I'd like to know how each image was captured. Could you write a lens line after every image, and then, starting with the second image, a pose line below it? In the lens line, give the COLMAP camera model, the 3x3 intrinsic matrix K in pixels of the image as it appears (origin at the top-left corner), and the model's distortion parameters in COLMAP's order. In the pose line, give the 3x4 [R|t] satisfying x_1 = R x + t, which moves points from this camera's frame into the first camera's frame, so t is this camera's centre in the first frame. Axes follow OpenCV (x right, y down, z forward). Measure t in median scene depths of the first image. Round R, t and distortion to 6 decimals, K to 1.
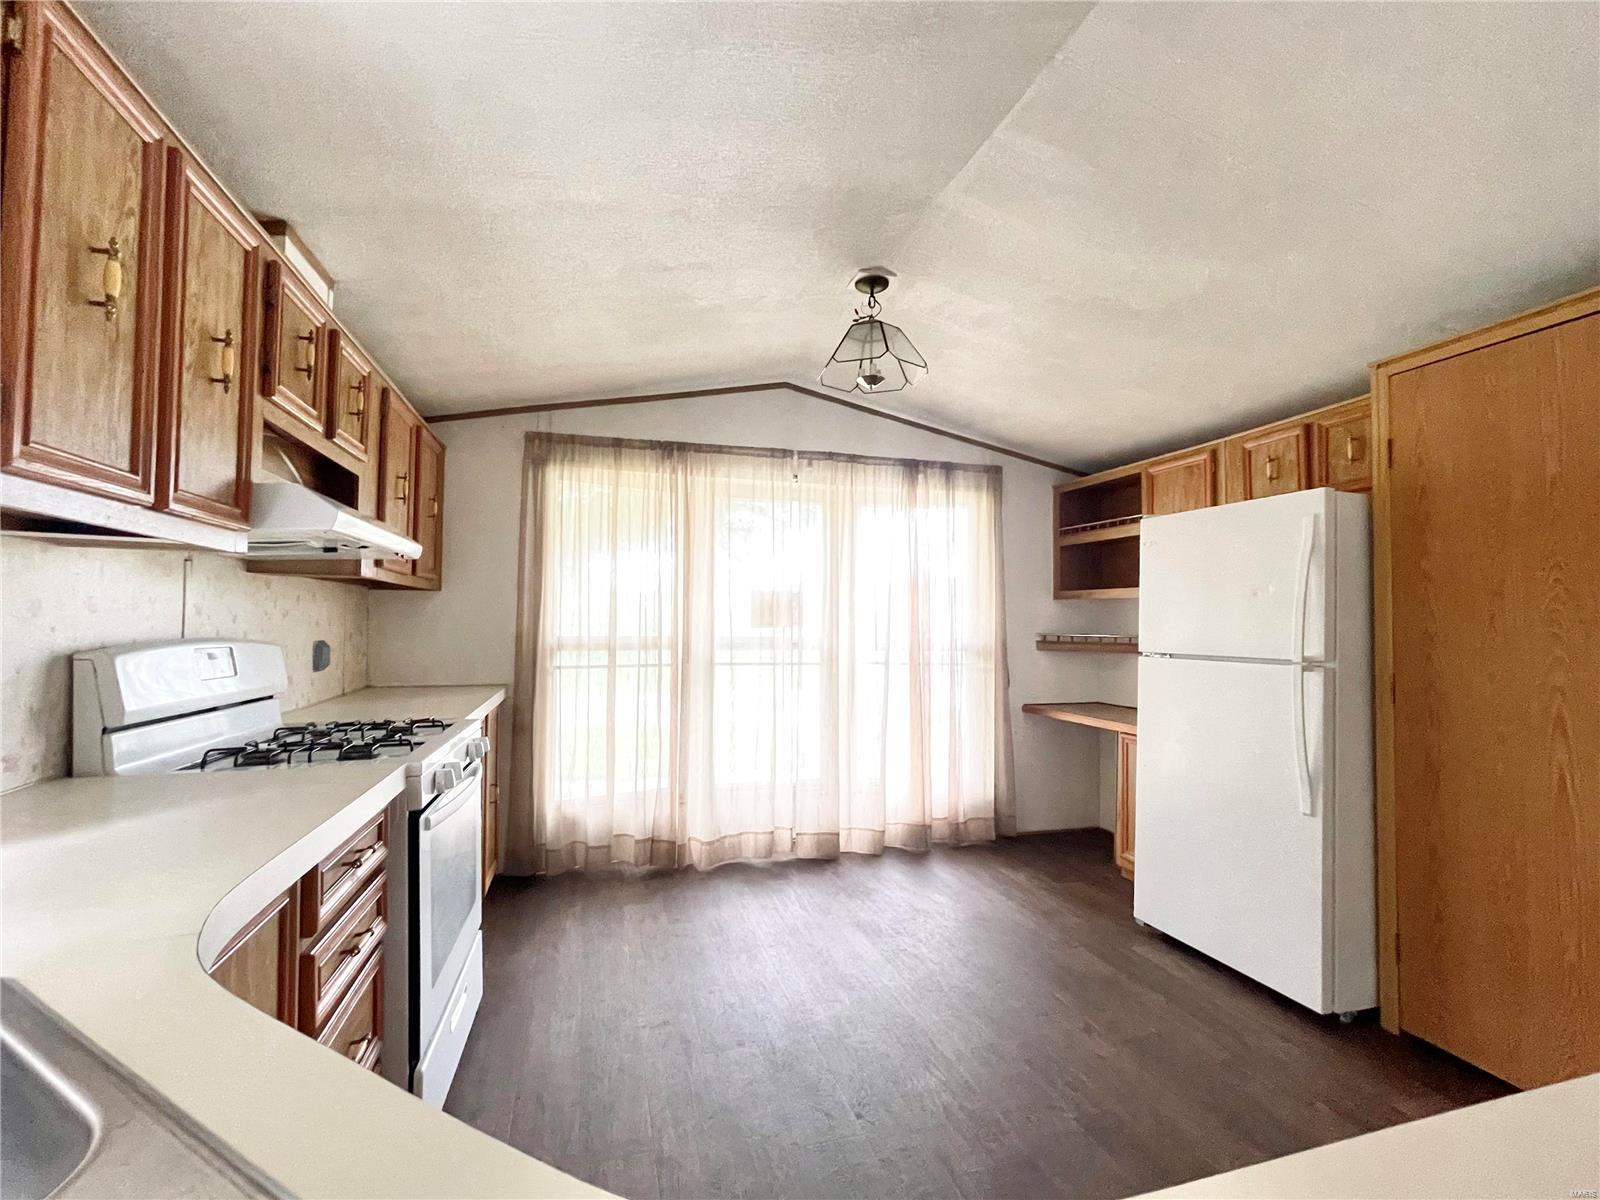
lens RADIAL K [[713.6, 0, 795.2], [0, 713.6, 601.4], [0, 0, 1]] dist [-0.001374, -0.000047]
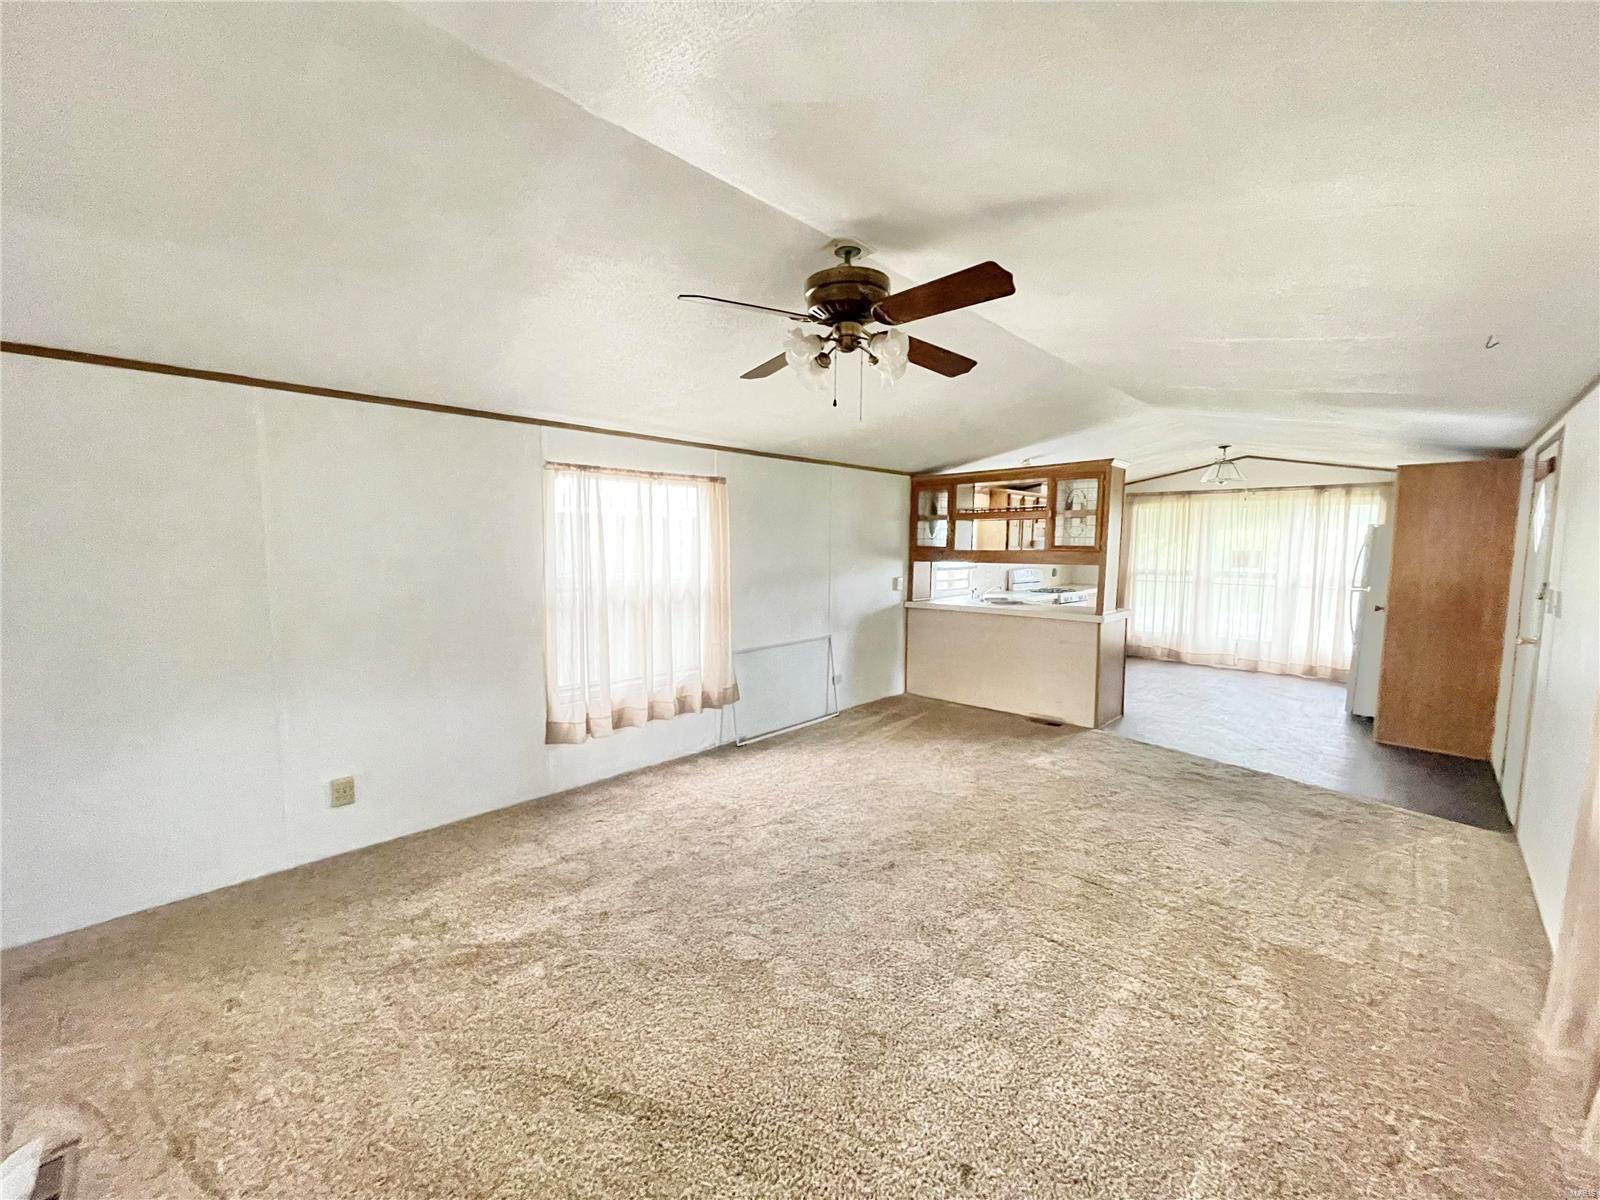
lens RADIAL K [[646.3, 0, 790.1], [0, 646.3, 599.0], [0, 0, 1]] dist [-0.003872, 0.001661]
pose [[0.497102, 0.073828, -0.864545, 1.117456], [0.022786, 0.994919, 0.098063, -0.104852], [0.867393, -0.068447, 0.492895, -1.315207]]
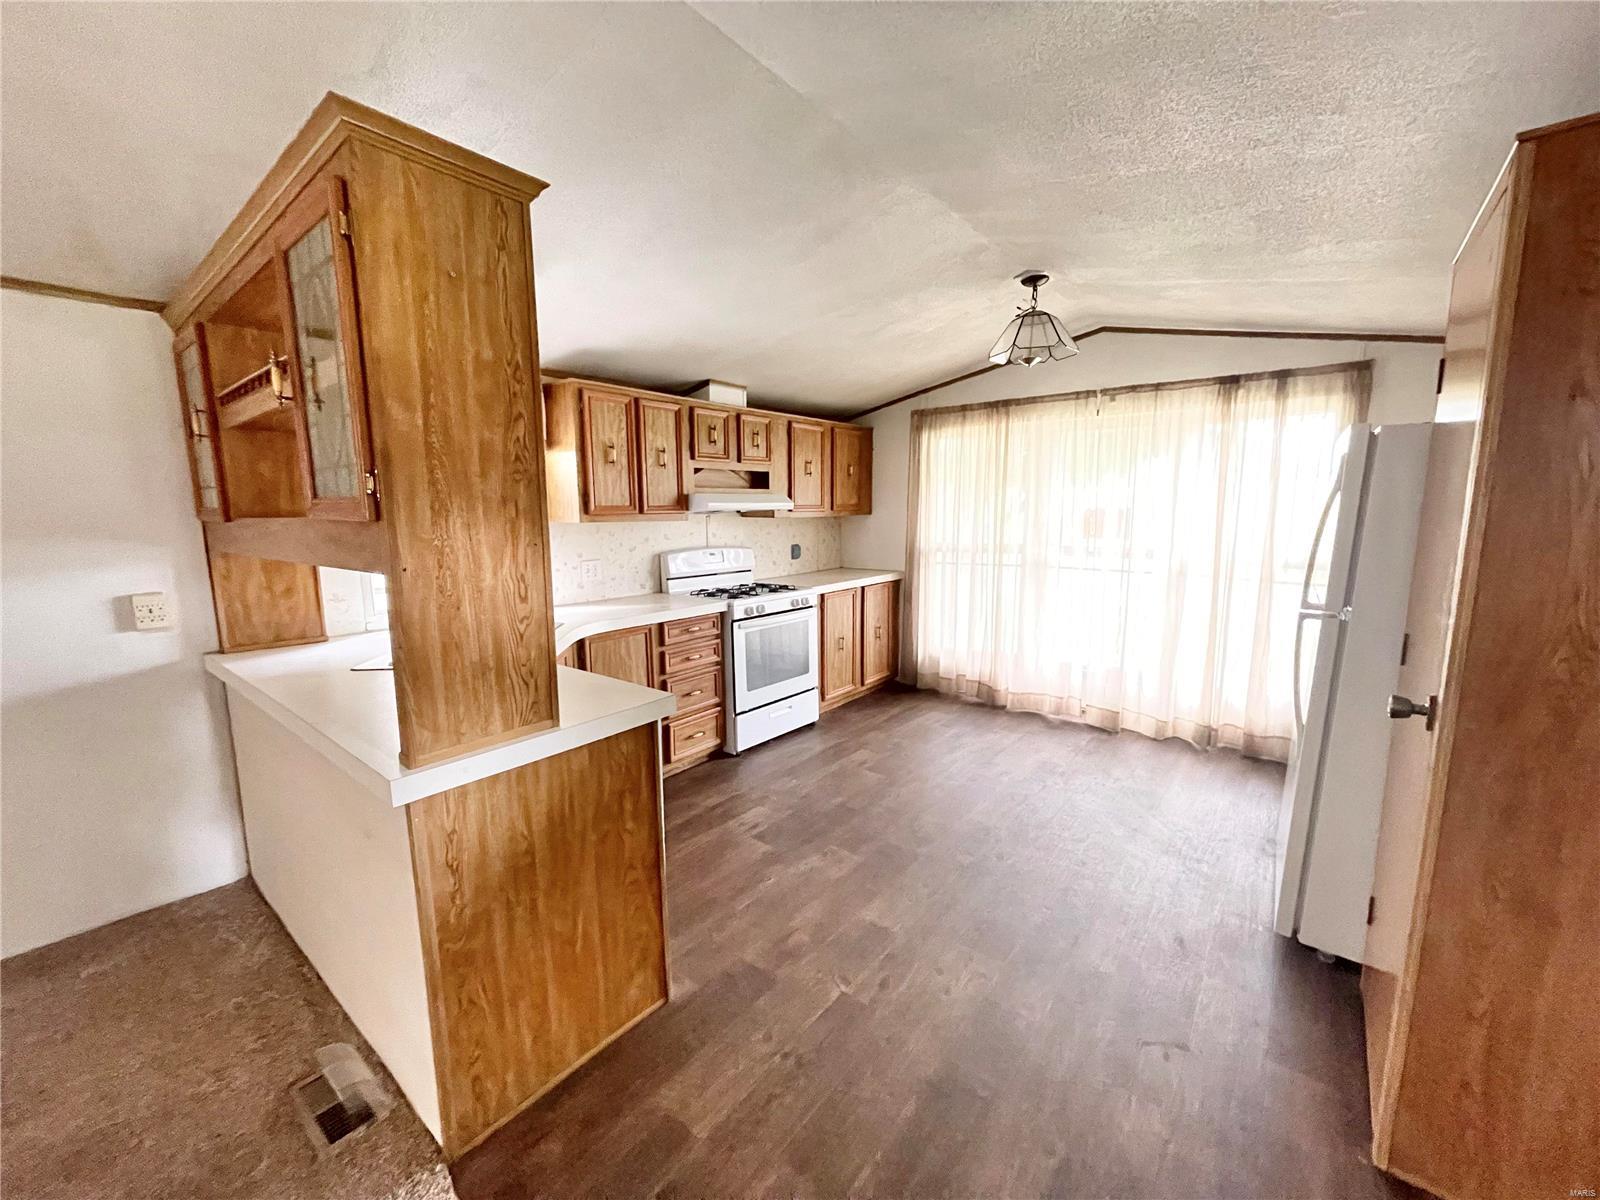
lens RADIAL K [[646.3, 0, 789.5], [0, 646.3, 600.2], [0, 0, 1]] dist [-0.003872, 0.001661]
pose [[0.570450, 0.109189, -0.814042, 0.646927], [0.035659, 0.986897, 0.157363, -0.059148], [0.820558, -0.118796, 0.559082, -0.052079]]
